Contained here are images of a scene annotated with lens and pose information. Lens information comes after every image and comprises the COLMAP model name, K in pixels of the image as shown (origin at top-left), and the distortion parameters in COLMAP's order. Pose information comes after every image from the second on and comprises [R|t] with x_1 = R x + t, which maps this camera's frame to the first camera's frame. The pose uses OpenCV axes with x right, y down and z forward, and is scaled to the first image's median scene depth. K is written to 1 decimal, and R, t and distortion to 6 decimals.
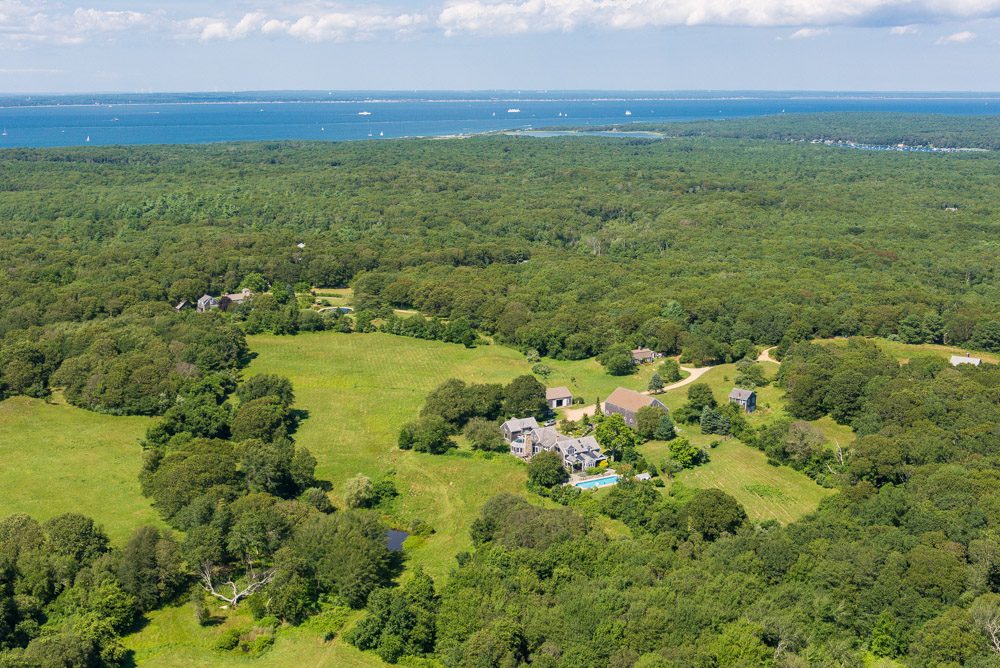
lens RADIAL K [[1280.7, 0, 505.2], [0, 1280.7, 338.4], [0, 0, 1]] dist [-0.004167, 0.000000]
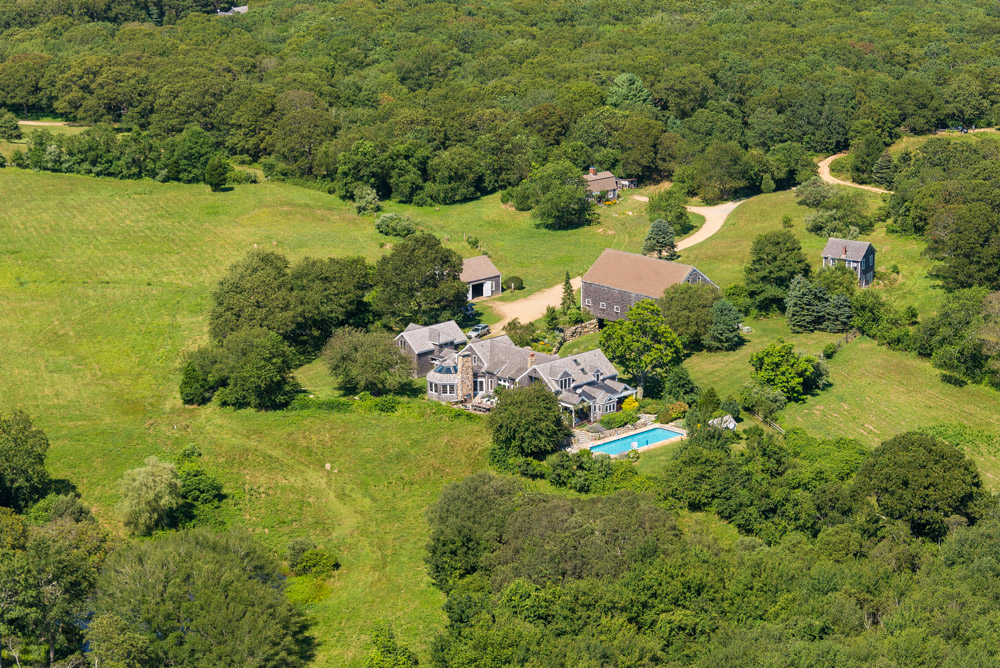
lens RADIAL K [[2672.6, 0, 496.9], [0, 2672.6, 333.4], [0, 0, 1]] dist [-0.000742, 0.000000]
pose [[0.981379, -0.062884, 0.181498, -0.134224], [0.052164, 0.996634, 0.063246, 0.003306], [-0.184864, -0.052600, 0.981355, 0.008917]]
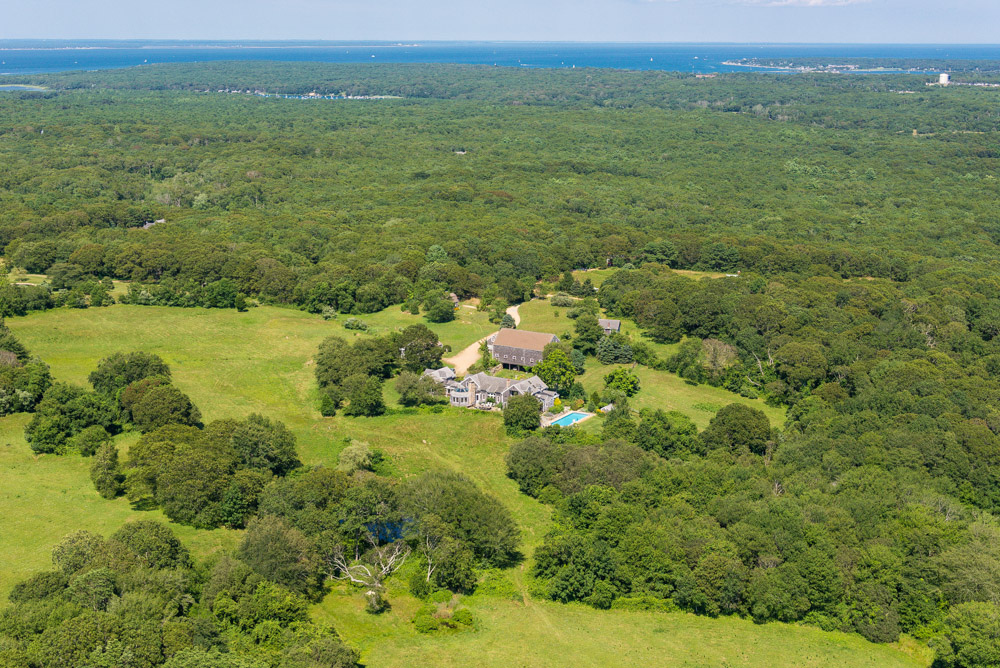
lens RADIAL K [[1376.8, 0, 500.1], [0, 1376.8, 333.7], [0, 0, 1]] dist [0.004214, 0.000000]
pose [[0.888357, -0.095869, 0.449034, -0.368483], [0.087288, 0.995387, 0.039827, 0.000226], [-0.450781, 0.003814, 0.892627, 0.069357]]
